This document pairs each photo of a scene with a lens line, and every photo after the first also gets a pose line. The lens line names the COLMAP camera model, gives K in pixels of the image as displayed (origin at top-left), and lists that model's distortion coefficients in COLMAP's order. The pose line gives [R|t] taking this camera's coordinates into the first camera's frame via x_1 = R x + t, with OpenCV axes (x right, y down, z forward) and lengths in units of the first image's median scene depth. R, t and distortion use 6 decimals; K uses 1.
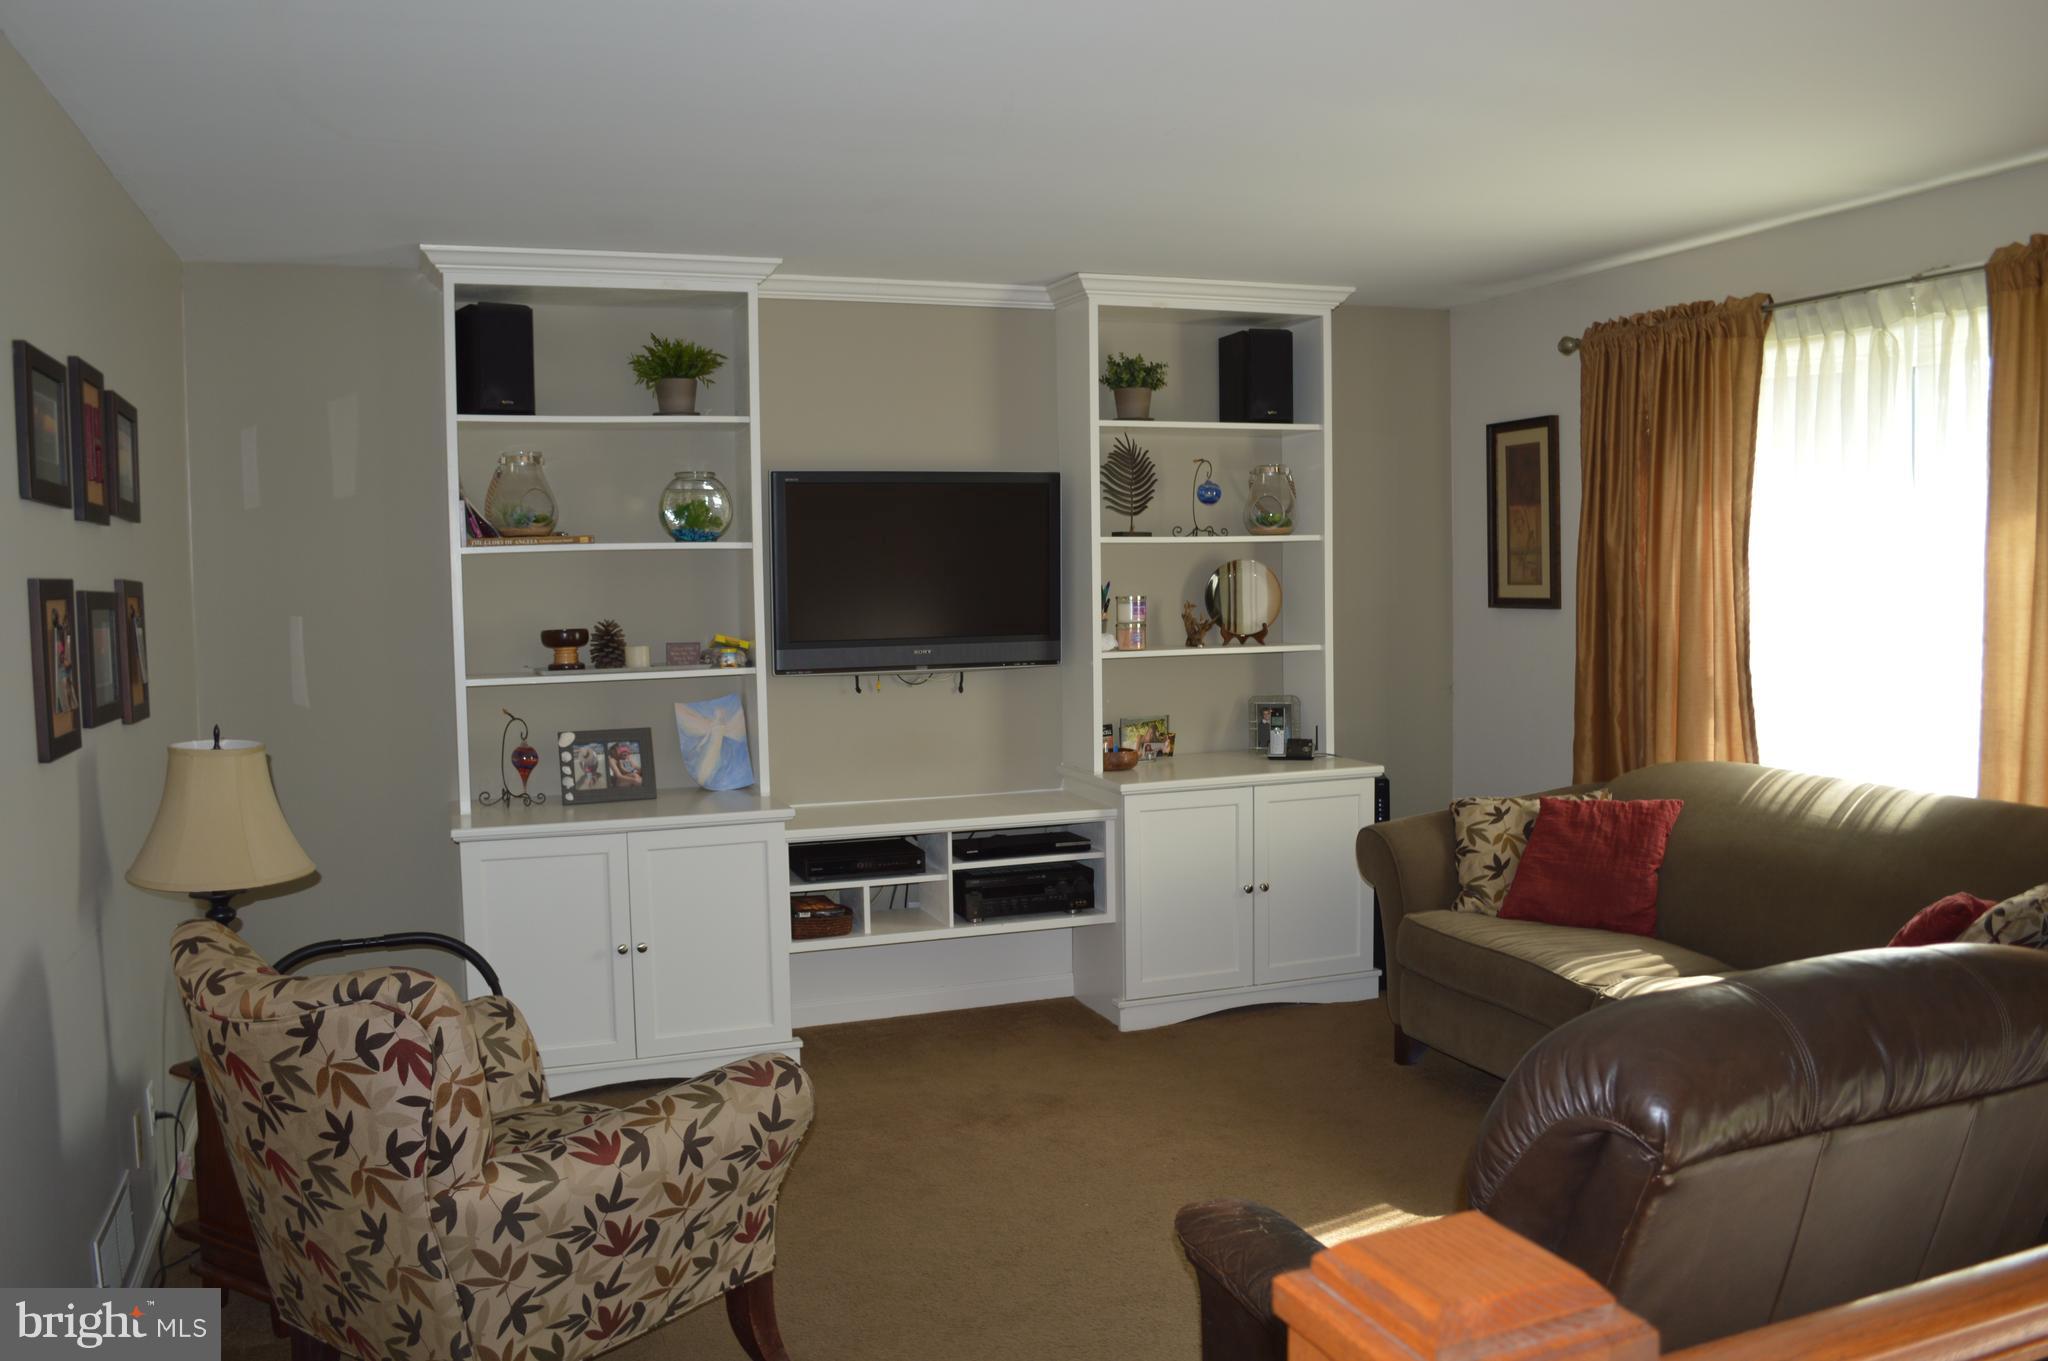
lens RADIAL K [[1641.1, 0, 1023.7], [0, 1641.1, 707.1], [0, 0, 1]] dist [-0.074342, 0.015011]
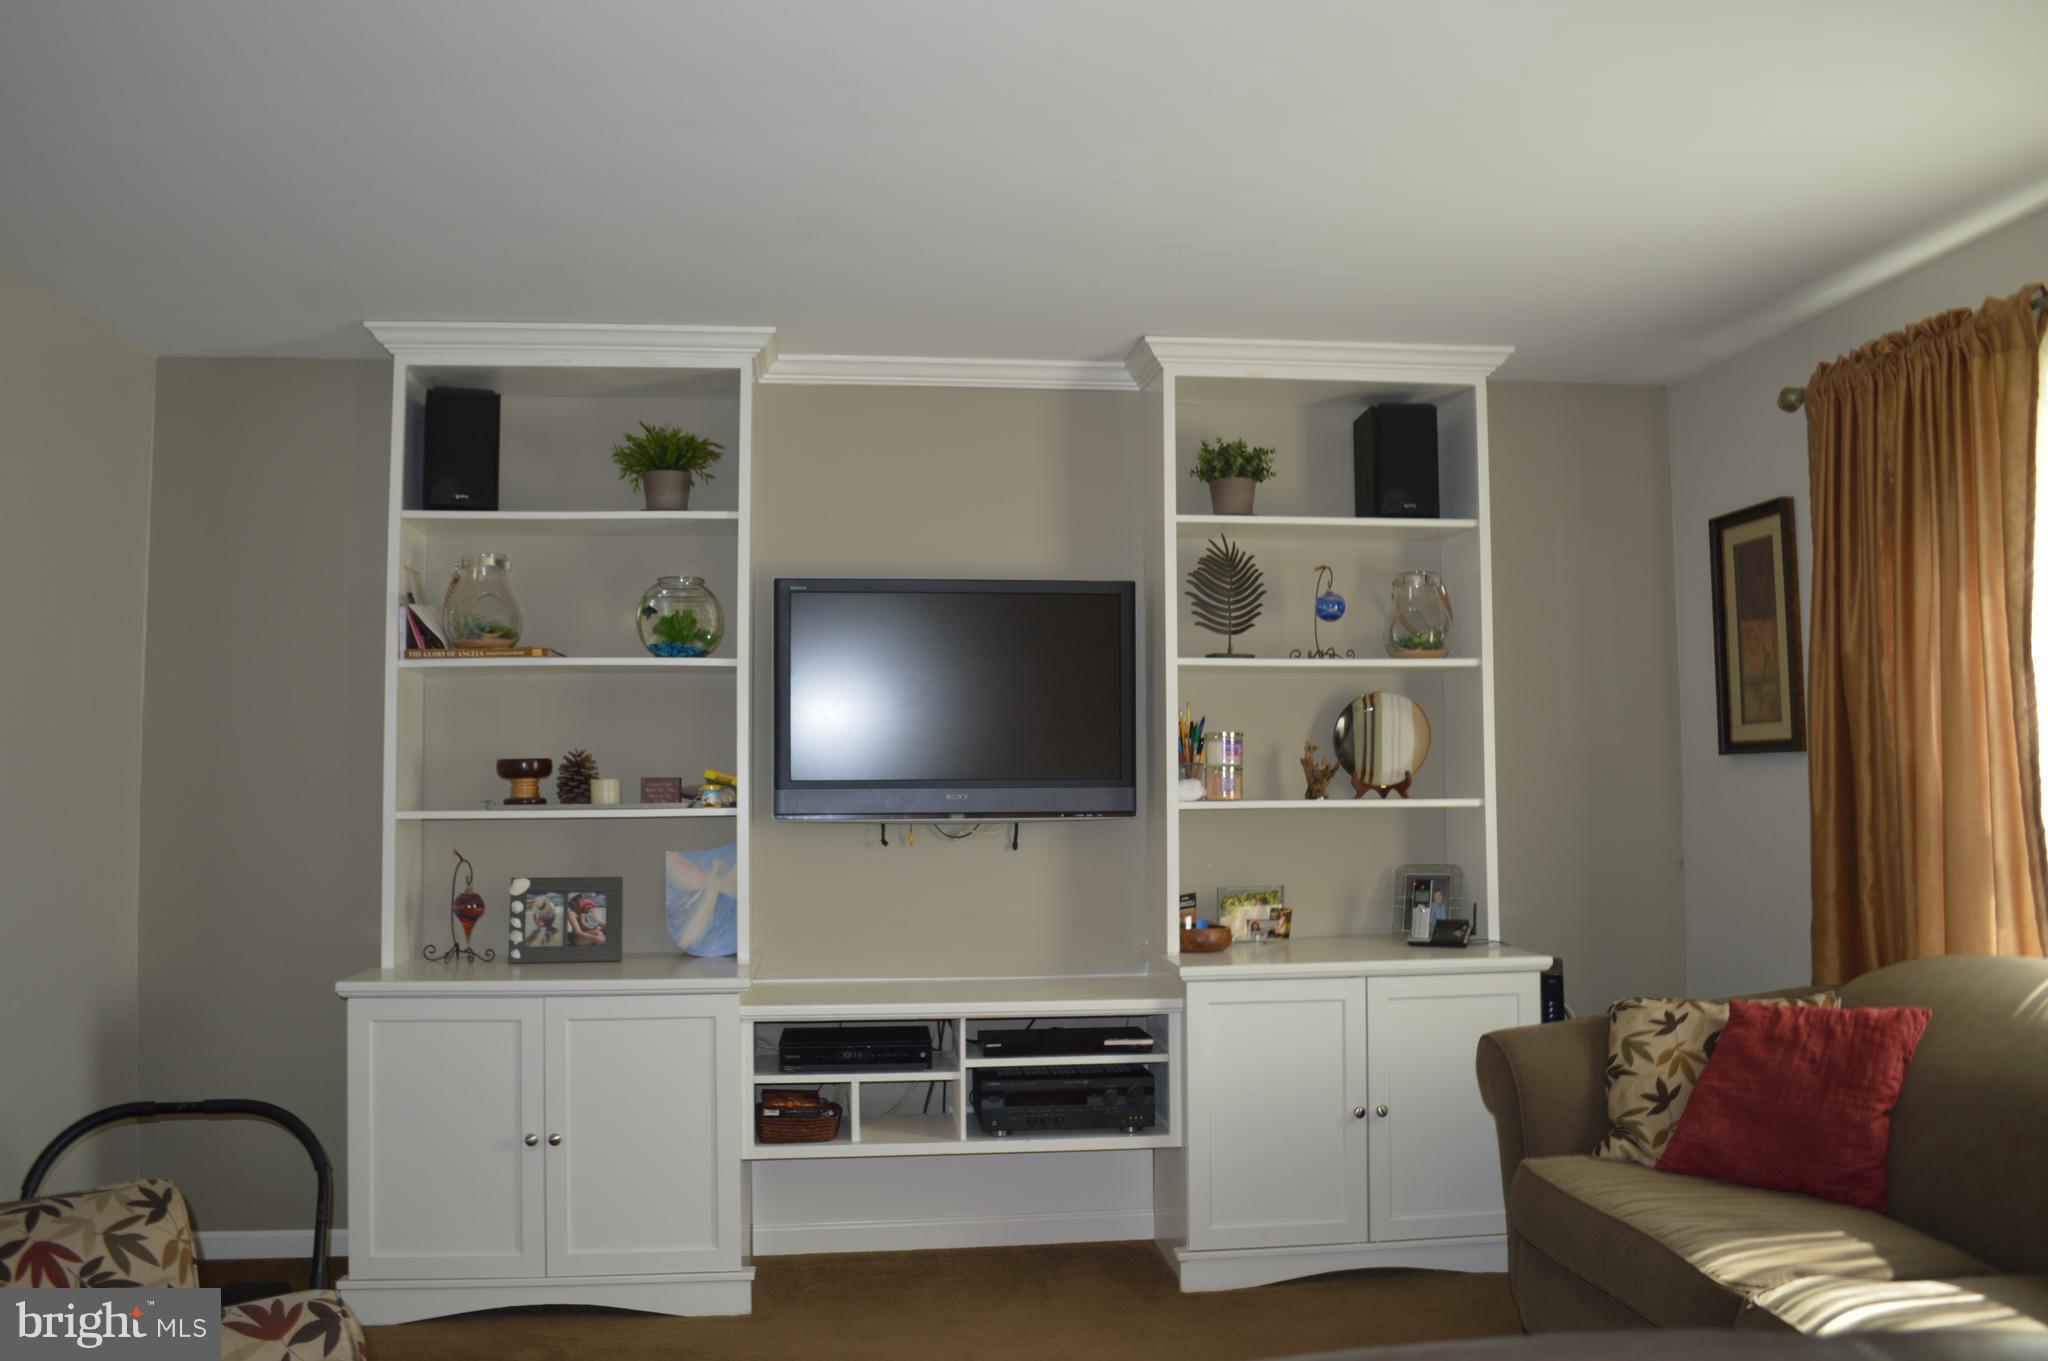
lens RADIAL K [[1641.1, 0, 1023.7], [0, 1641.1, 707.1], [0, 0, 1]] dist [-0.074342, 0.015011]
pose [[0.971891, -0.000040, -0.235433, 0.170971], [-0.029470, 0.992114, -0.121822, 0.021831], [0.233581, 0.125336, 0.964225, 0.218935]]
